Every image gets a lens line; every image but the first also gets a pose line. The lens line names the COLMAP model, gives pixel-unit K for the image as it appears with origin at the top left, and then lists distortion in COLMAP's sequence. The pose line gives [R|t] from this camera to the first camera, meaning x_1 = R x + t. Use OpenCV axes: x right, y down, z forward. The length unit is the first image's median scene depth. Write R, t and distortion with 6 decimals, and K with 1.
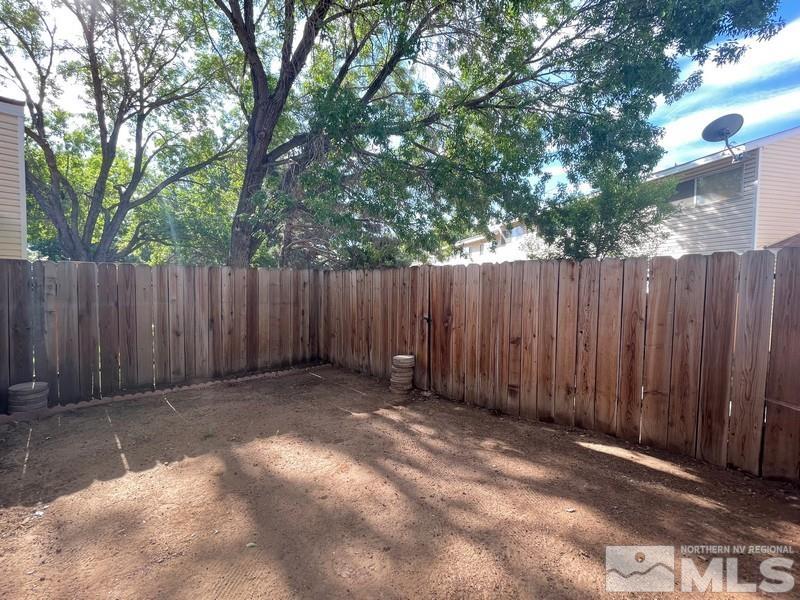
lens RADIAL K [[352.2, 0, 398.9], [0, 352.2, 298.7], [0, 0, 1]] dist [-0.000268, -0.000382]
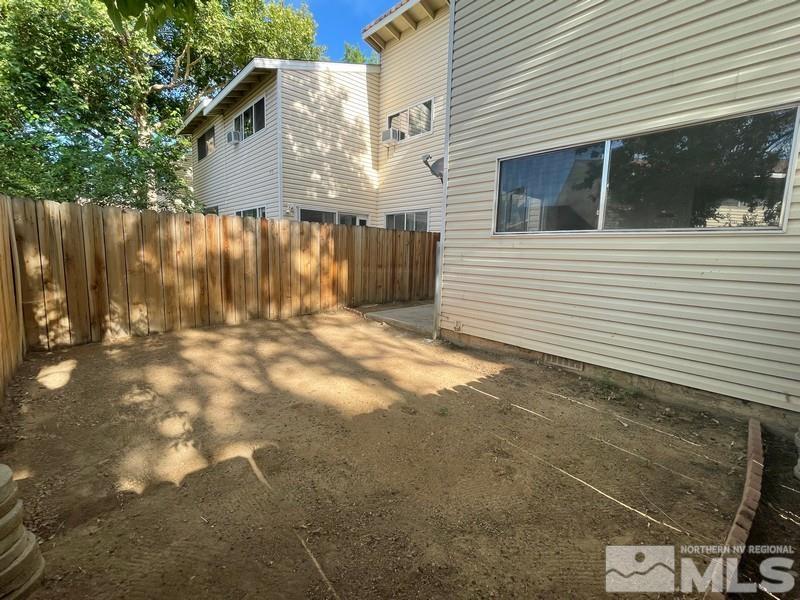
lens RADIAL K [[352.2, 0, 398.9], [0, 352.2, 298.7], [0, 0, 1]] dist [-0.000268, -0.000382]
pose [[-0.995744, -0.050739, 0.076944, -0.509112], [-0.036456, 0.983568, 0.176817, -0.039101], [-0.084651, 0.173259, -0.981232, 1.898159]]
